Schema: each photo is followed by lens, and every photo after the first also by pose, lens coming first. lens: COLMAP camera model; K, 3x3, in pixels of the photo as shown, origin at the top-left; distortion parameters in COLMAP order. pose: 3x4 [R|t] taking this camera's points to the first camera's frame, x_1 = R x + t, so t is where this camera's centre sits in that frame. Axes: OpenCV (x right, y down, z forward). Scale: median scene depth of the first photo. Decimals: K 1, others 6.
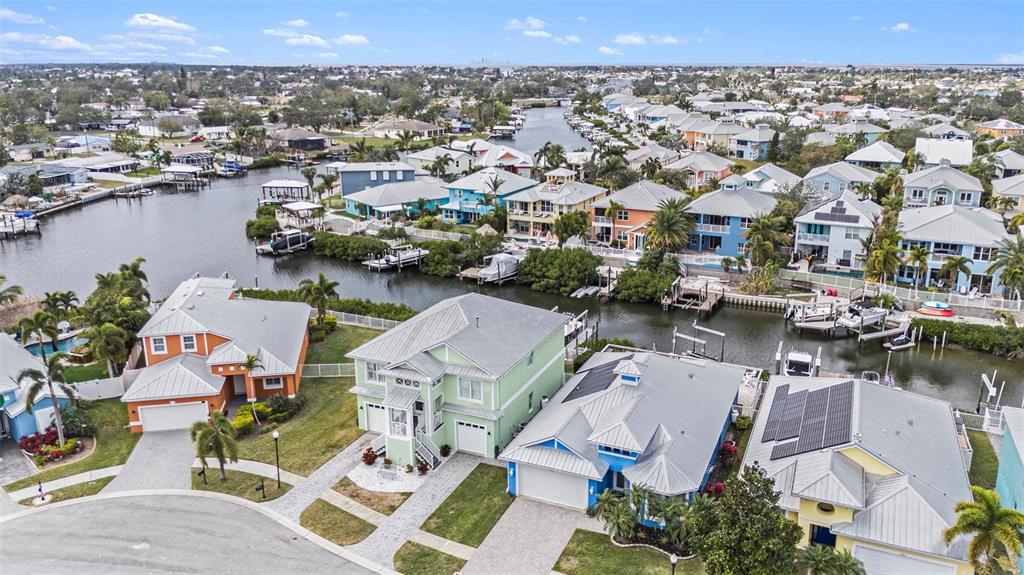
lens RADIAL K [[769.0, 0, 512.0], [0, 769.0, 287.5], [0, 0, 1]] dist [0.031396, -0.000577]
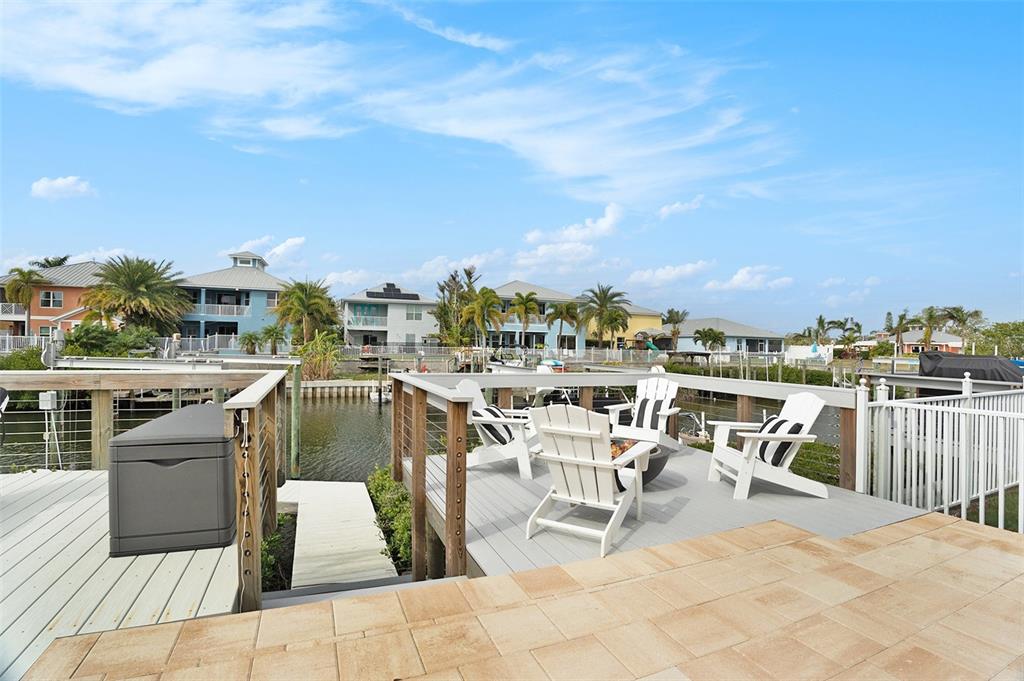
lens RADIAL K [[476.6, 0, 512.4], [0, 476.6, 324.4], [0, 0, 1]] dist [-0.070450, 0.016919]
pose [[0.679087, 0.049235, 0.732405, 0.144289], [0.187059, 0.953202, -0.237519, 0.074489], [-0.709824, 0.298299, 0.638097, 0.595899]]
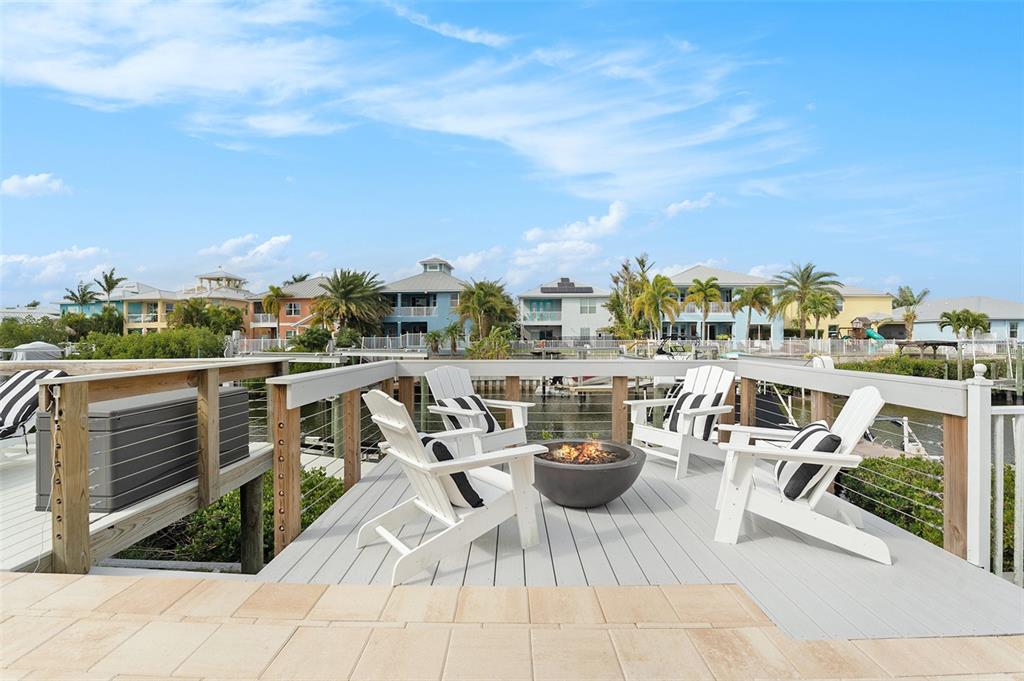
lens RADIAL K [[482.1, 0, 510.3], [0, 482.1, 332.8], [0, 0, 1]] dist [-0.057747, 0.009303]
pose [[0.915223, 0.008011, 0.402868, 0.164475], [0.111560, 0.955683, -0.272443, 0.077345], [-0.387197, 0.294290, 0.873769, 0.589583]]
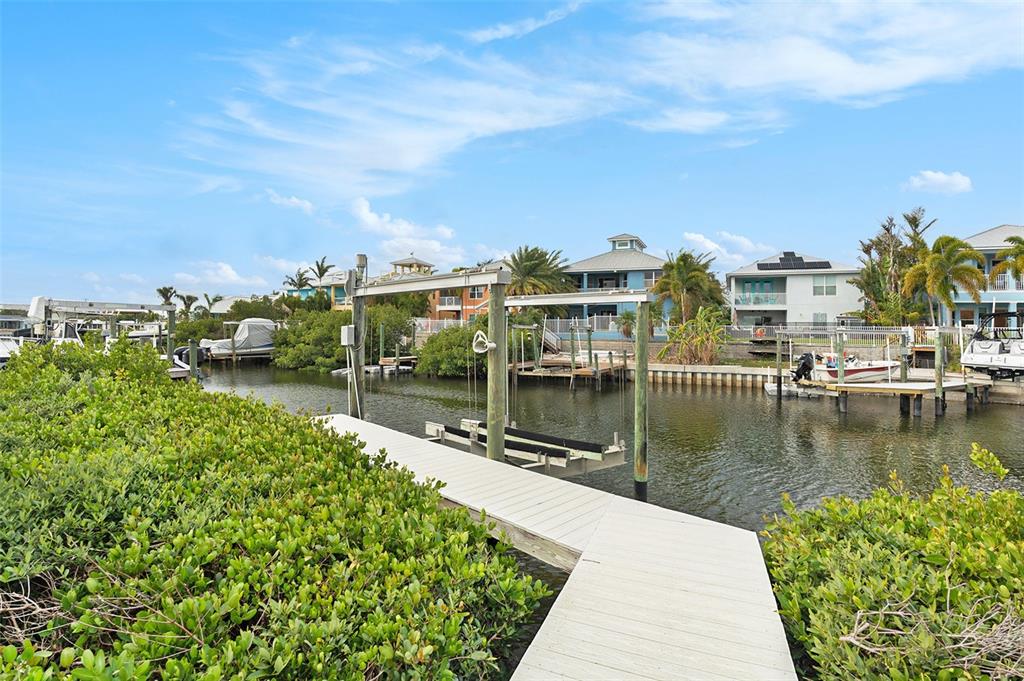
lens RADIAL K [[482.1, 0, 510.3], [0, 482.1, 332.8], [0, 0, 1]] dist [-0.057747, 0.009303]
pose [[0.998660, 0.025215, 0.045183, 0.170329], [-0.011349, 0.958704, -0.284179, 0.071543], [-0.050482, 0.283286, 0.957706, 0.643423]]
